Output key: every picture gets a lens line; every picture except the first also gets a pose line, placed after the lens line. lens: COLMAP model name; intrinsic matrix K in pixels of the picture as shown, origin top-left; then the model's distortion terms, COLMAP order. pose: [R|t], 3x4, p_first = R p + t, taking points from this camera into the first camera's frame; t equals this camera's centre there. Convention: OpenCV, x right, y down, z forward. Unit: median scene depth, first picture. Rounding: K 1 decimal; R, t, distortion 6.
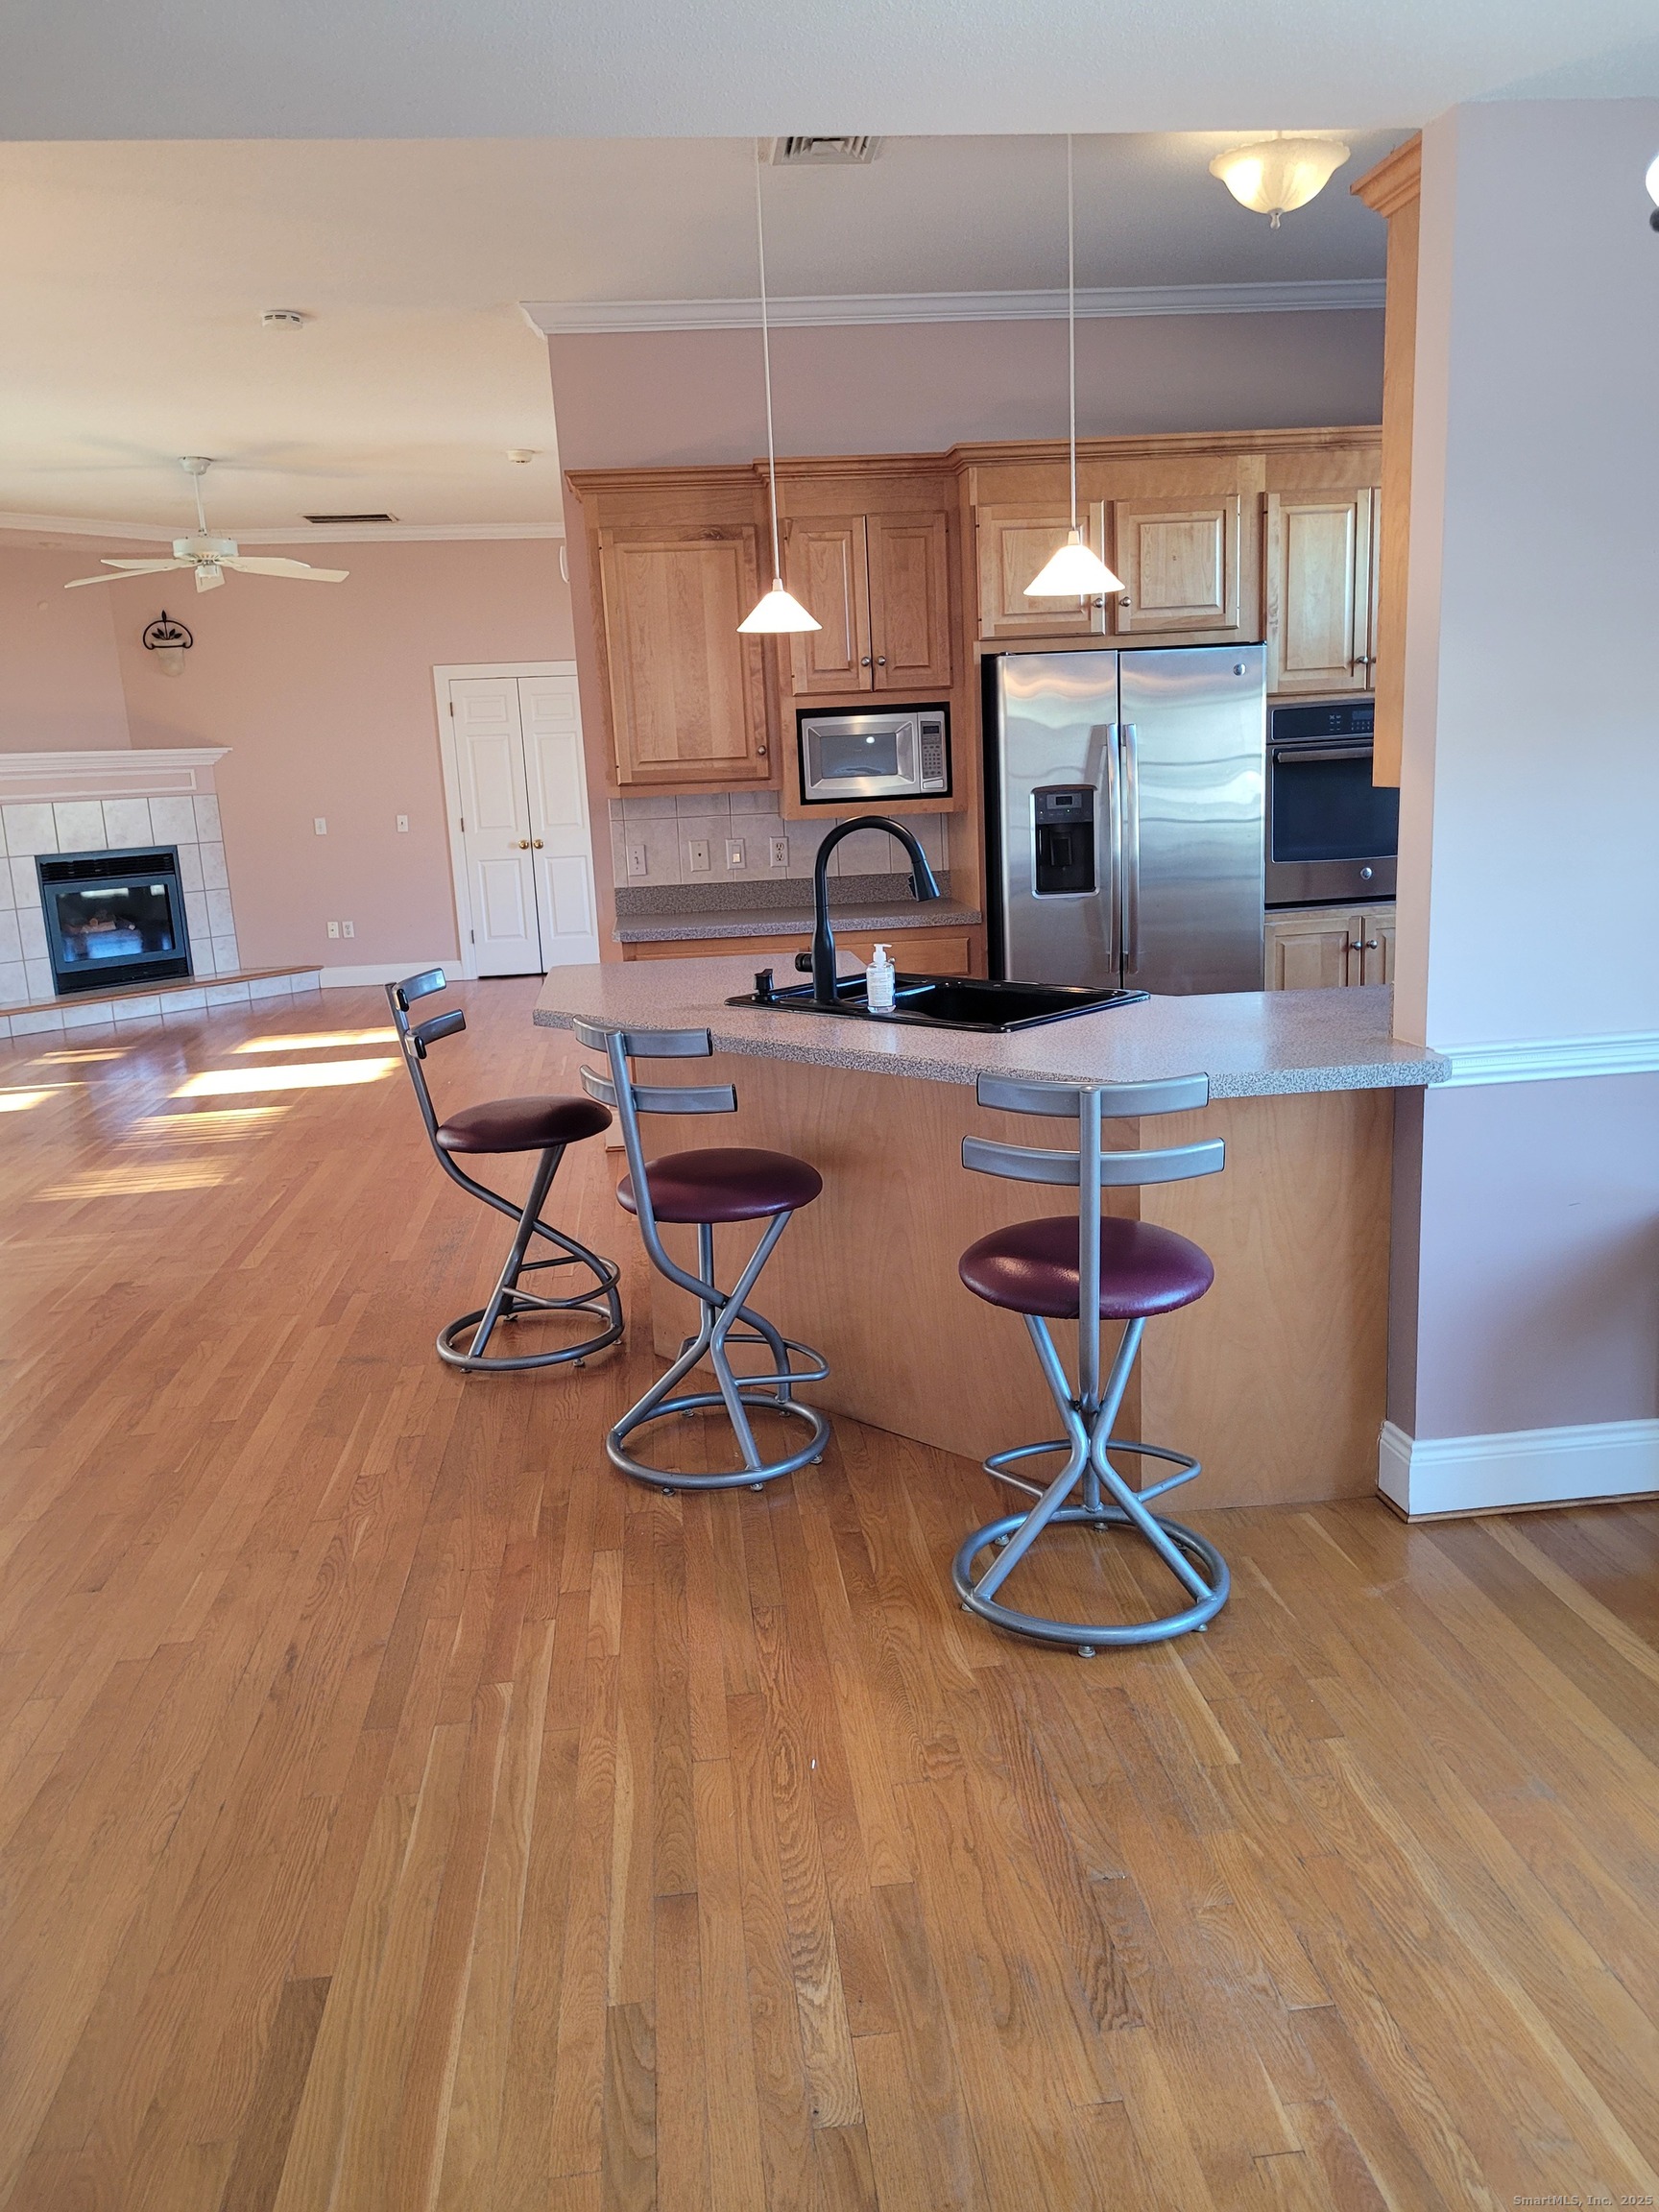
lens RADIAL K [[1664.0, 0, 840.1], [0, 1664.0, 1111.3], [0, 0, 1]] dist [0.058924, -0.044248]
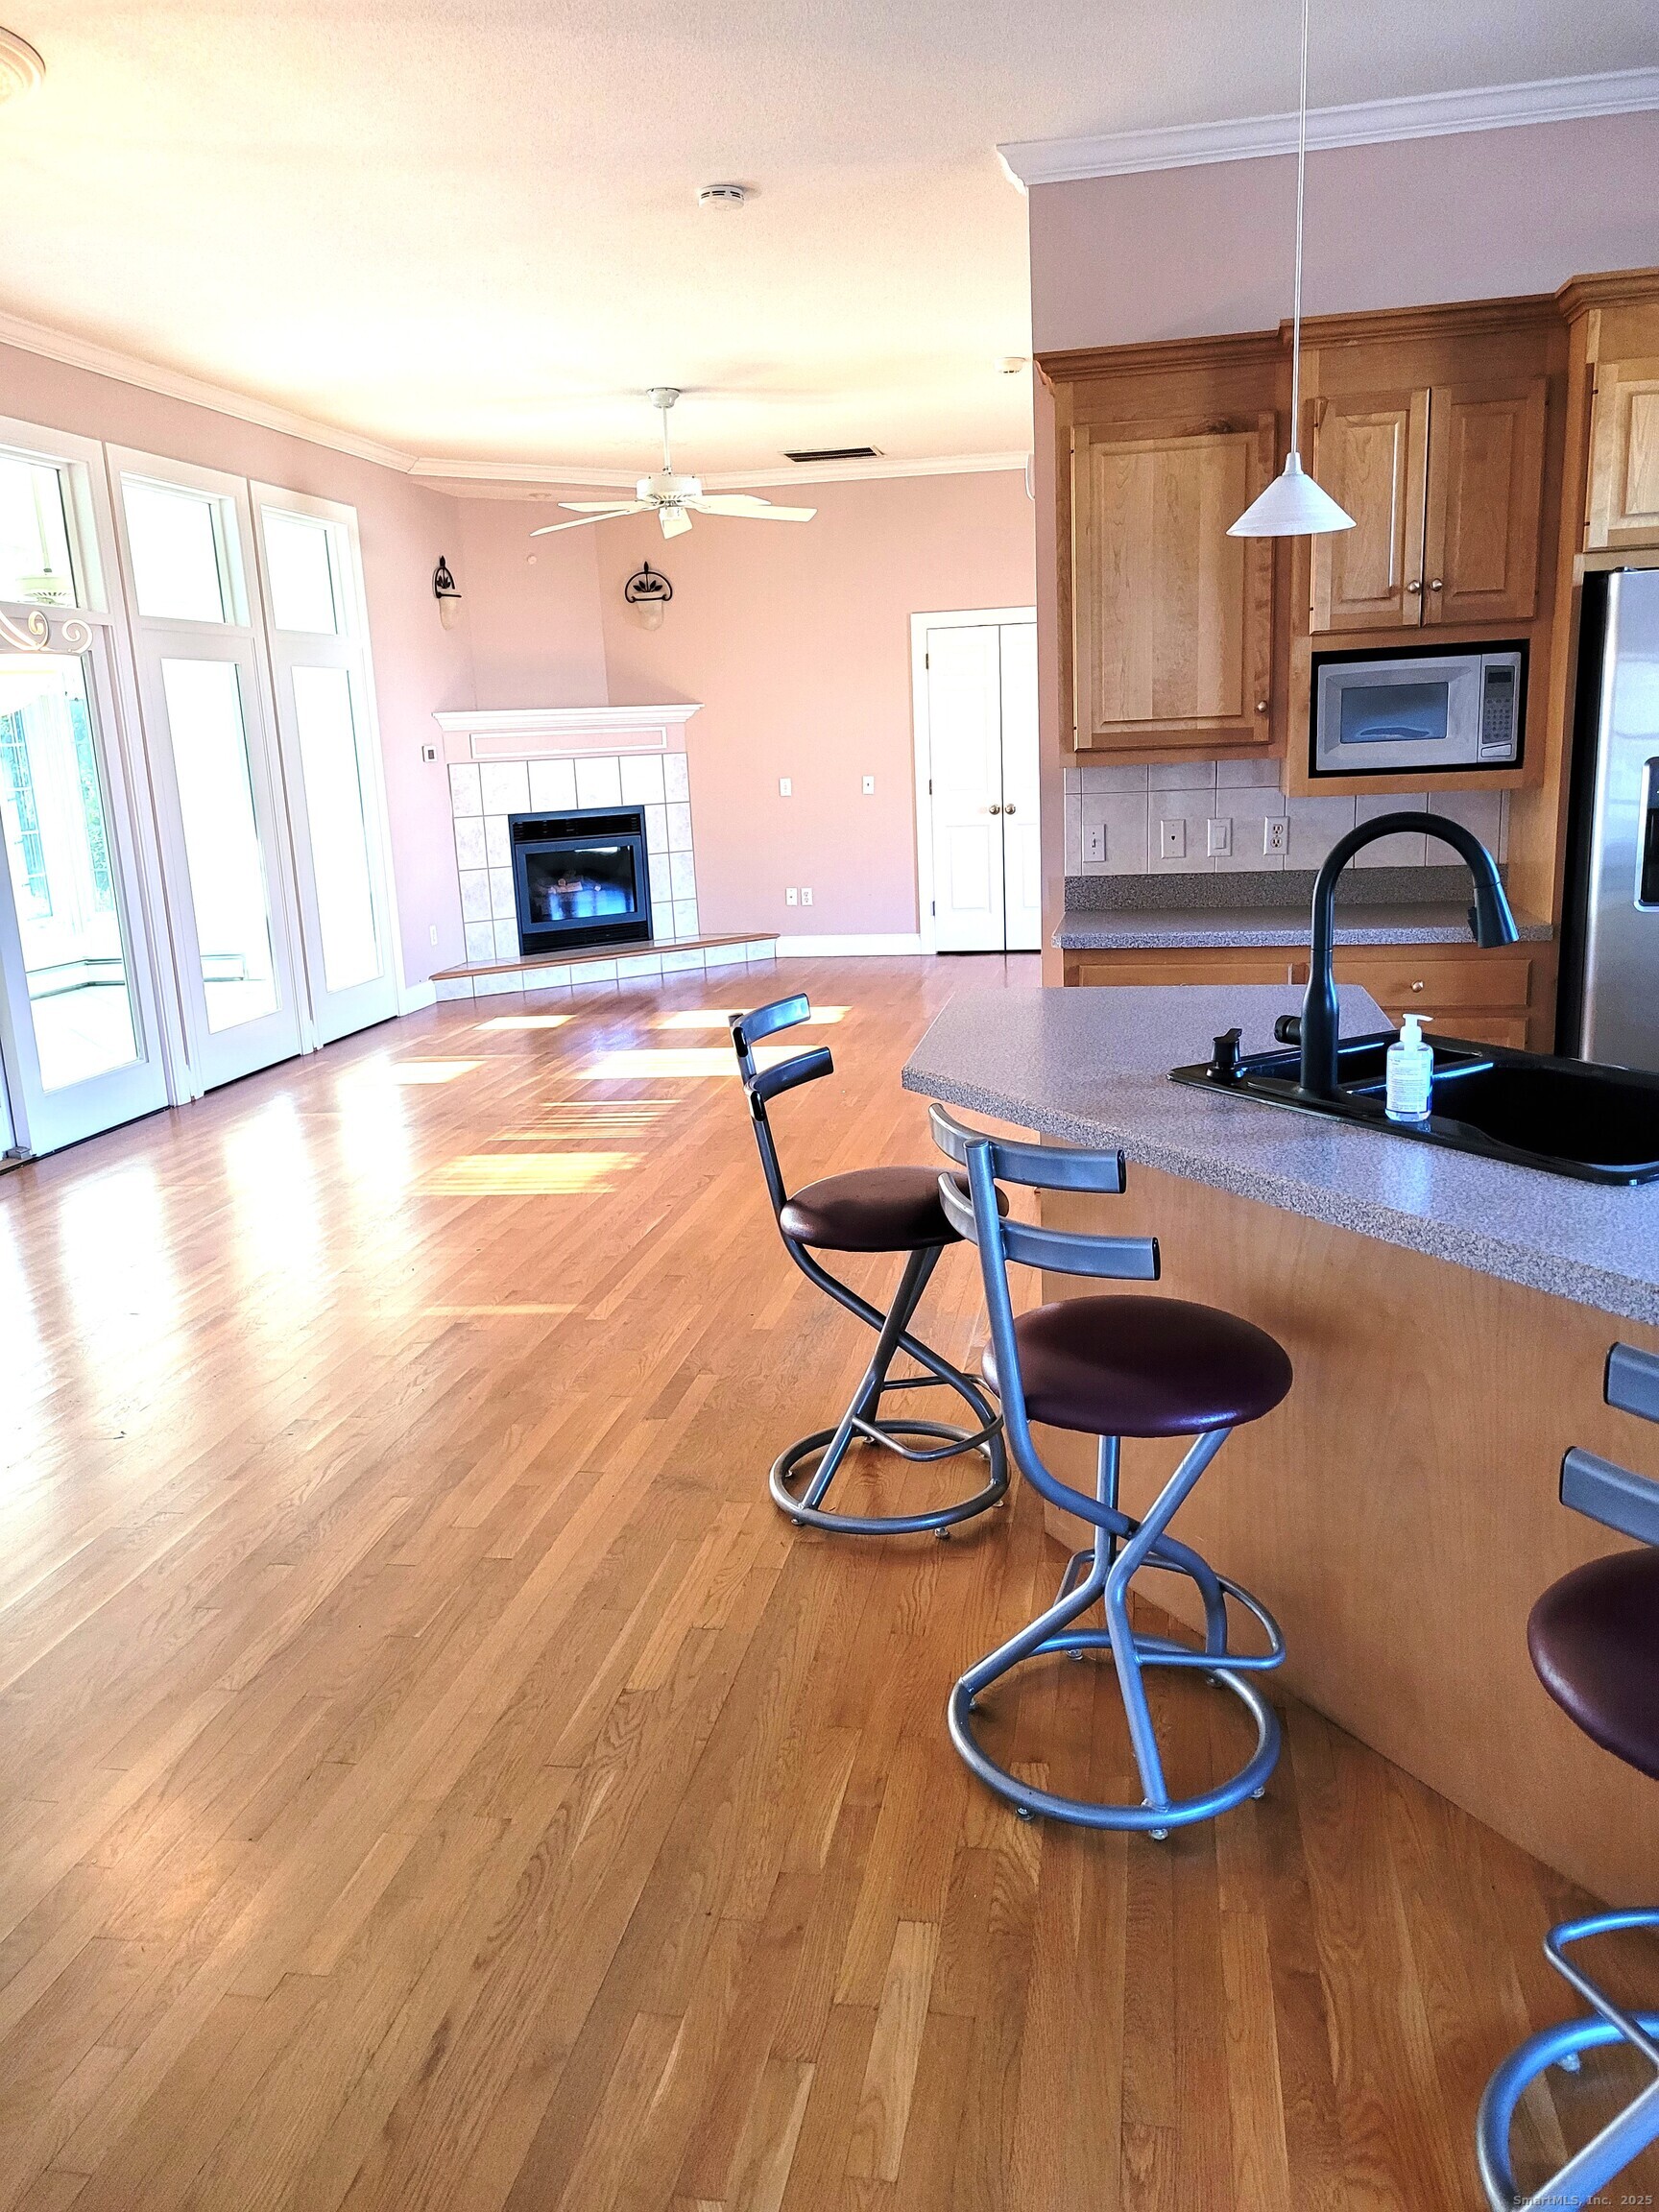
lens RADIAL K [[1664.0, 0, 840.1], [0, 1664.0, 1111.3], [0, 0, 1]] dist [0.058924, -0.044248]
pose [[0.956695, 0.070013, -0.282546, -0.001798], [-0.062485, 0.997412, 0.035579, -0.056165], [0.284306, -0.016383, 0.958594, 0.248544]]
